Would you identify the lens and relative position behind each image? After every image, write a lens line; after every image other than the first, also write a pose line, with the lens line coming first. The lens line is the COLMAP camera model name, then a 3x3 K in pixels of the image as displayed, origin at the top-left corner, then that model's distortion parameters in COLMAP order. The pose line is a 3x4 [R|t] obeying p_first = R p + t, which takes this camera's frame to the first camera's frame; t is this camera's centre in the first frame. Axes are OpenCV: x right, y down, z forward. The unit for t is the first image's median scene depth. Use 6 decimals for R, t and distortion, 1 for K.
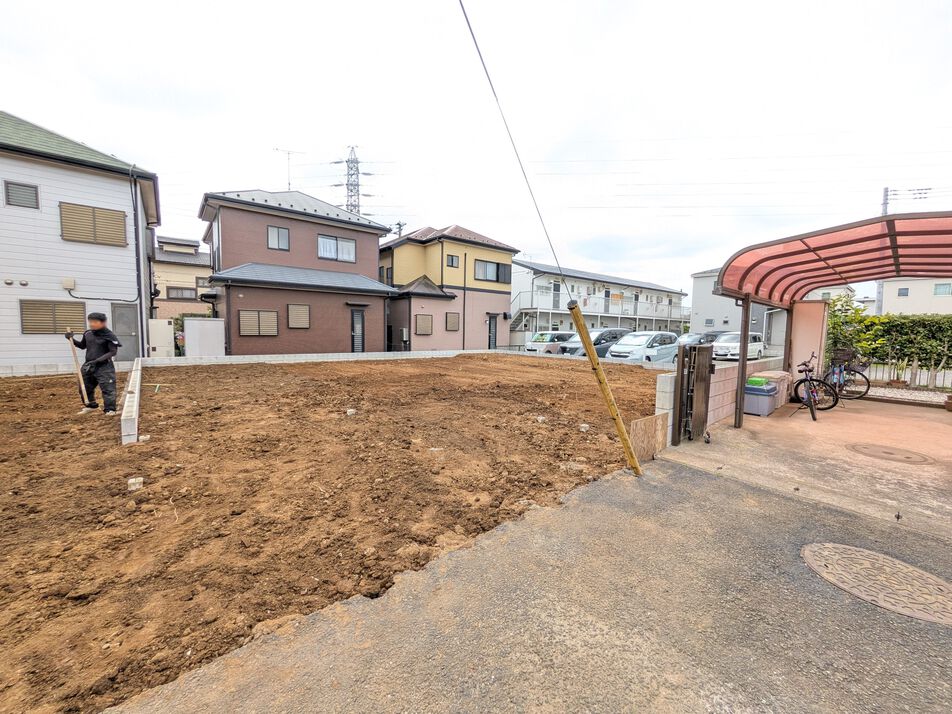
lens RADIAL K [[374.2, 0, 477.1], [0, 374.2, 359.0], [0, 0, 1]] dist [0.001722, -0.001596]
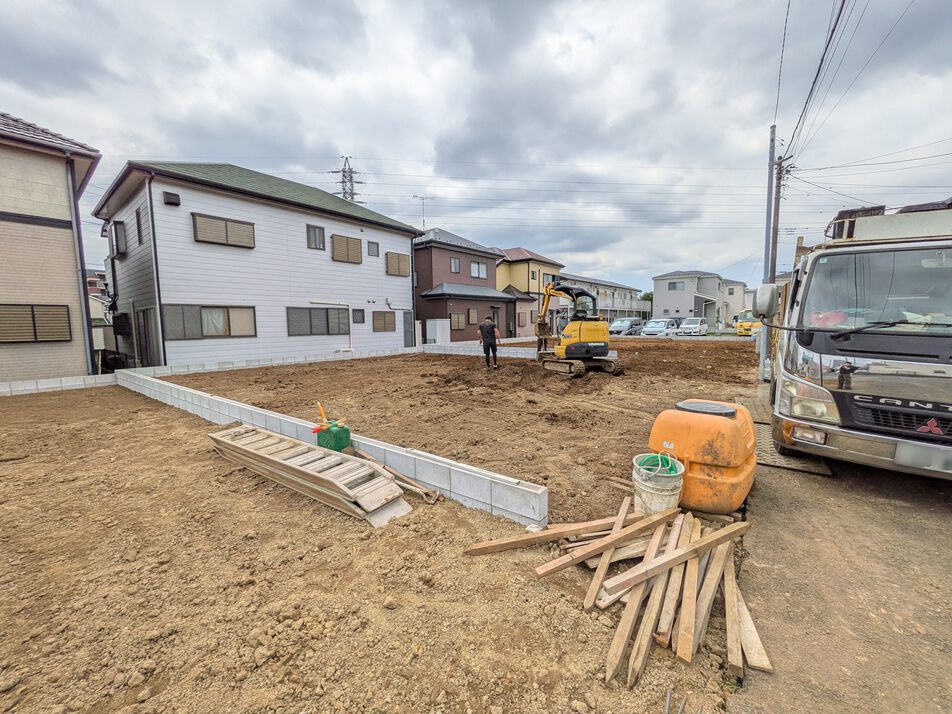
lens RADIAL K [[374.2, 0, 473.9], [0, 374.2, 361.7], [0, 0, 1]] dist [0.001722, -0.001596]
pose [[0.979681, -0.052717, 0.193510, -0.600492], [0.047657, 0.998391, 0.030713, 0.020382], [-0.194817, -0.020867, 0.980618, -0.401515]]
